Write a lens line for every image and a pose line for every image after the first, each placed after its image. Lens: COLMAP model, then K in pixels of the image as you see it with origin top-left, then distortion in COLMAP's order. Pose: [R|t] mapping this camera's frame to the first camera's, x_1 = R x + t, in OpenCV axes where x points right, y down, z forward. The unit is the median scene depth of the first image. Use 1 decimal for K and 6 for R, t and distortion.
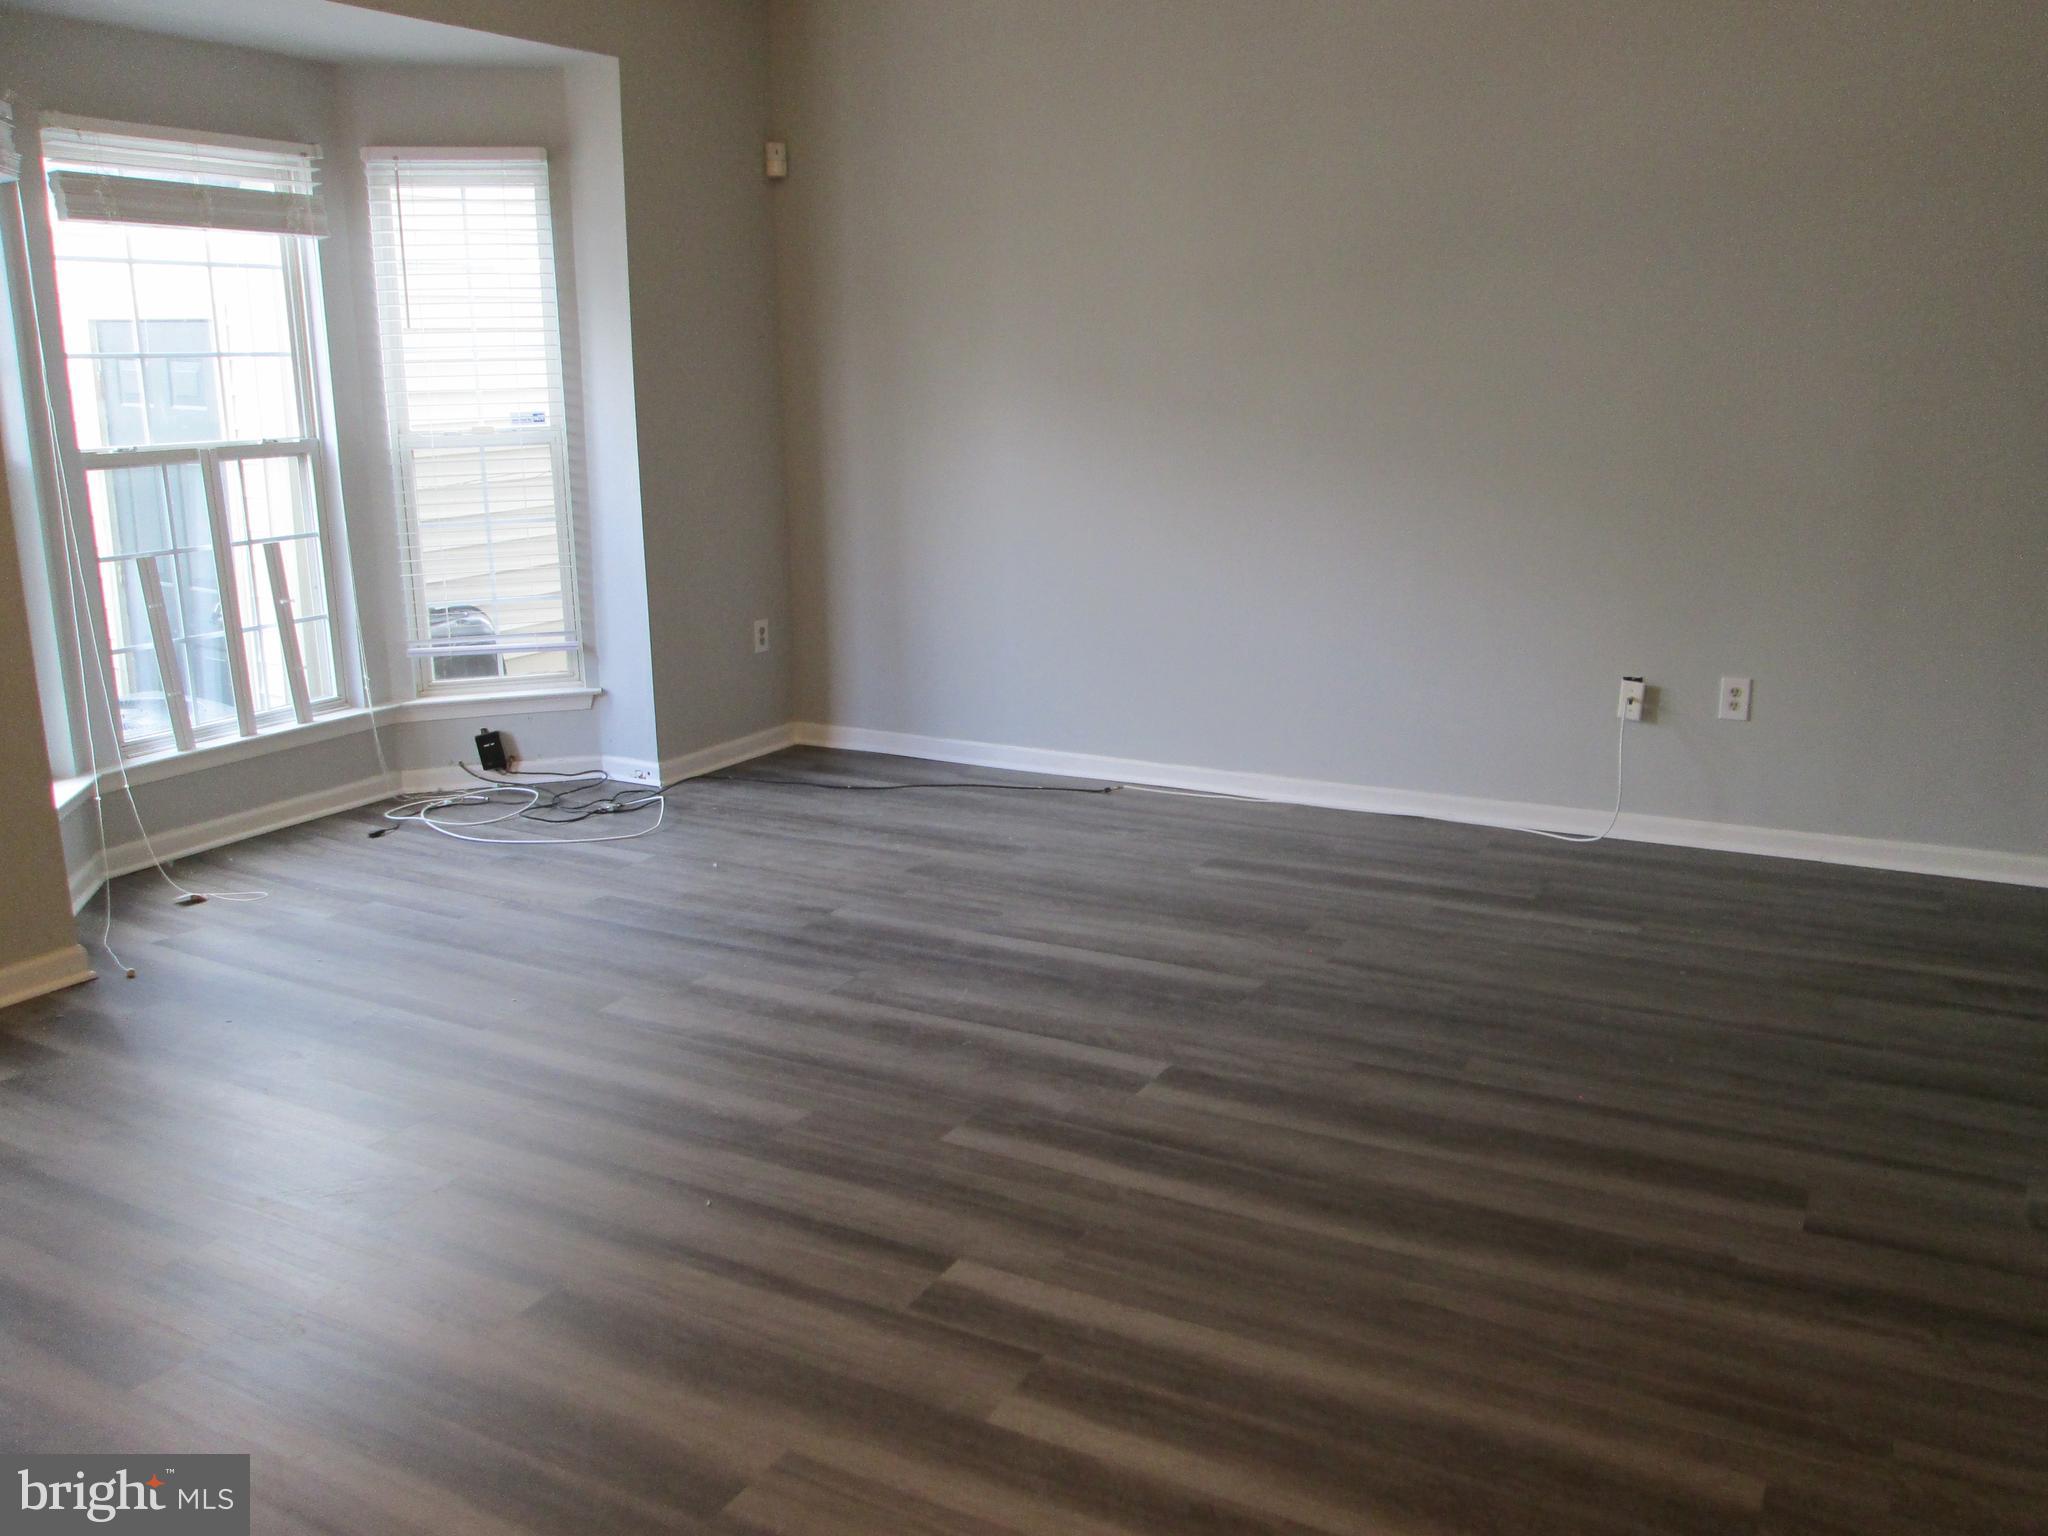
lens RADIAL K [[1702.2, 0, 1027.9], [0, 1702.2, 775.7], [0, 0, 1]] dist [-0.108560, 0.118452]
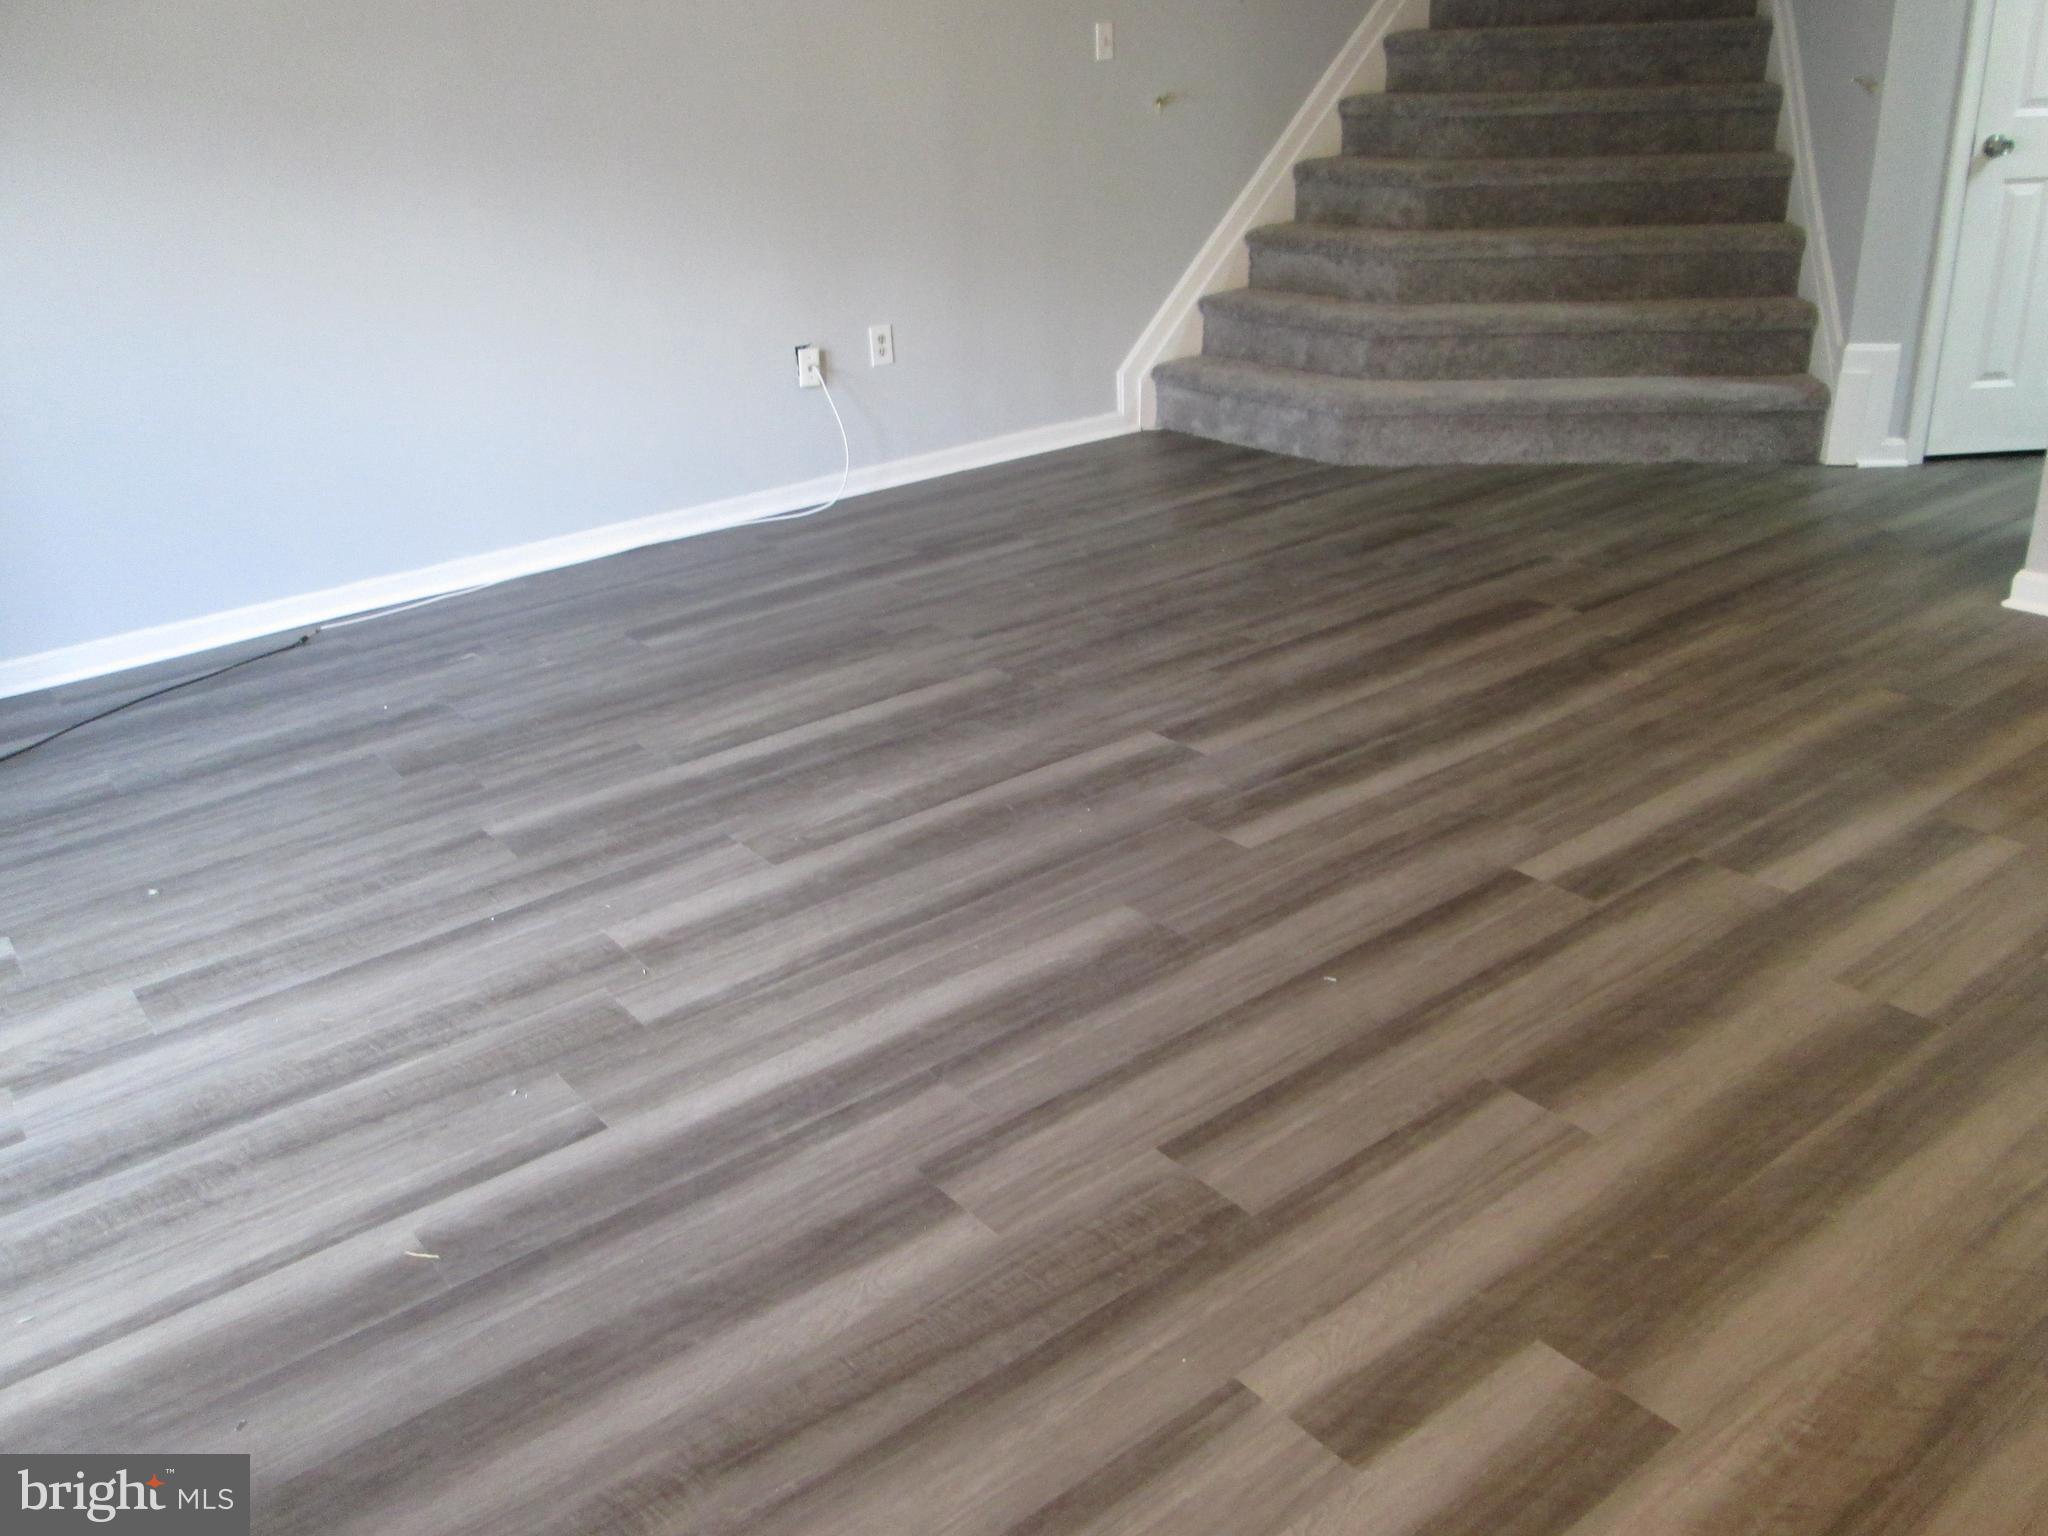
lens RADIAL K [[1702.2, 0, 1027.9], [0, 1702.2, 775.7], [0, 0, 1]] dist [-0.108560, 0.118452]
pose [[0.386751, -0.372708, 0.843512, -0.695163], [0.260082, 0.921642, 0.287981, -0.096903], [-0.884749, 0.108006, 0.453380, 0.545655]]
